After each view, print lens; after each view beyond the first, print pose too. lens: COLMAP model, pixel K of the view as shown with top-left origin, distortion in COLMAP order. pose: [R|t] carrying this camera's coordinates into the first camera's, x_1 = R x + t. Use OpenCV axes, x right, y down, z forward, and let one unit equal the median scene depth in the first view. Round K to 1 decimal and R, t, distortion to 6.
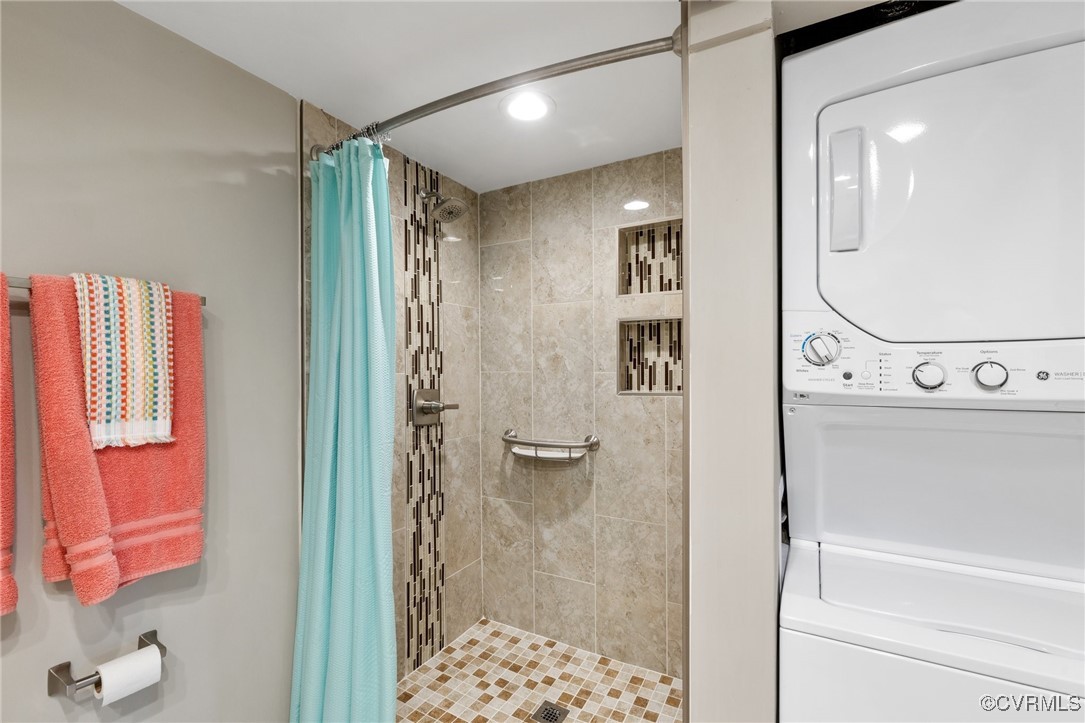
lens RADIAL K [[482.3, 0, 544.0], [0, 482.3, 369.1], [0, 0, 1]] dist [0.001871, 0.000360]
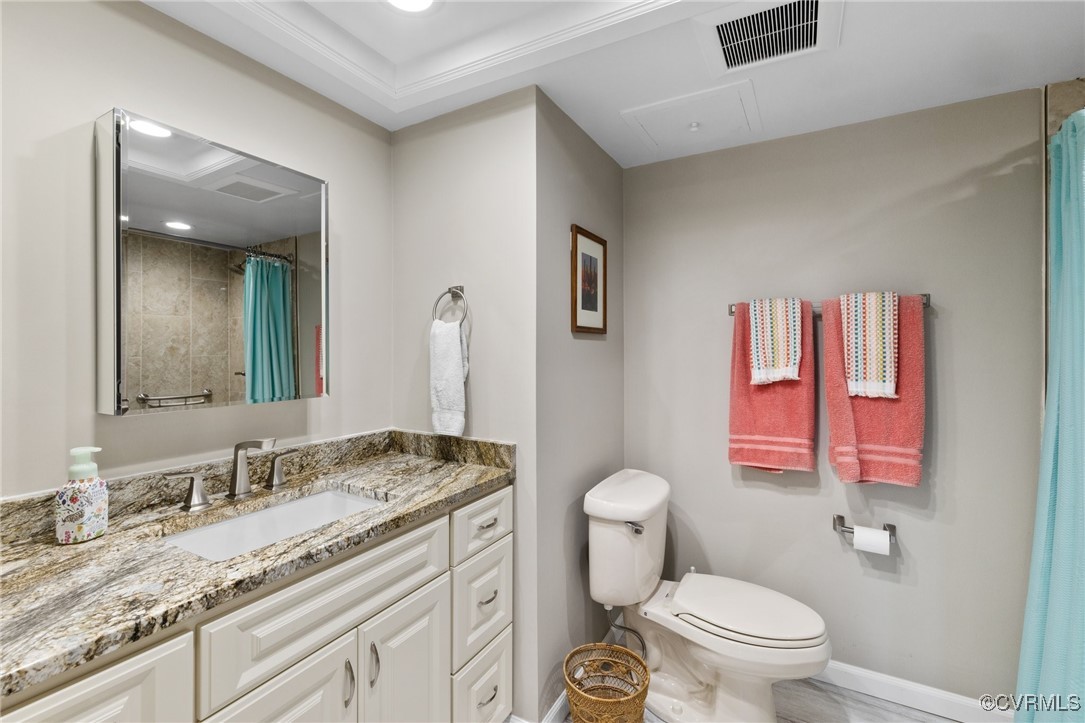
lens RADIAL K [[482.3, 0, 541.7], [0, 482.3, 354.3], [0, 0, 1]] dist [0.001871, 0.000360]
pose [[-0.002999, 0.013285, -0.999907, 0.759031], [0.000125, 0.999912, 0.013285, -0.005128], [0.999995, -0.000085, -0.003000, -0.090058]]
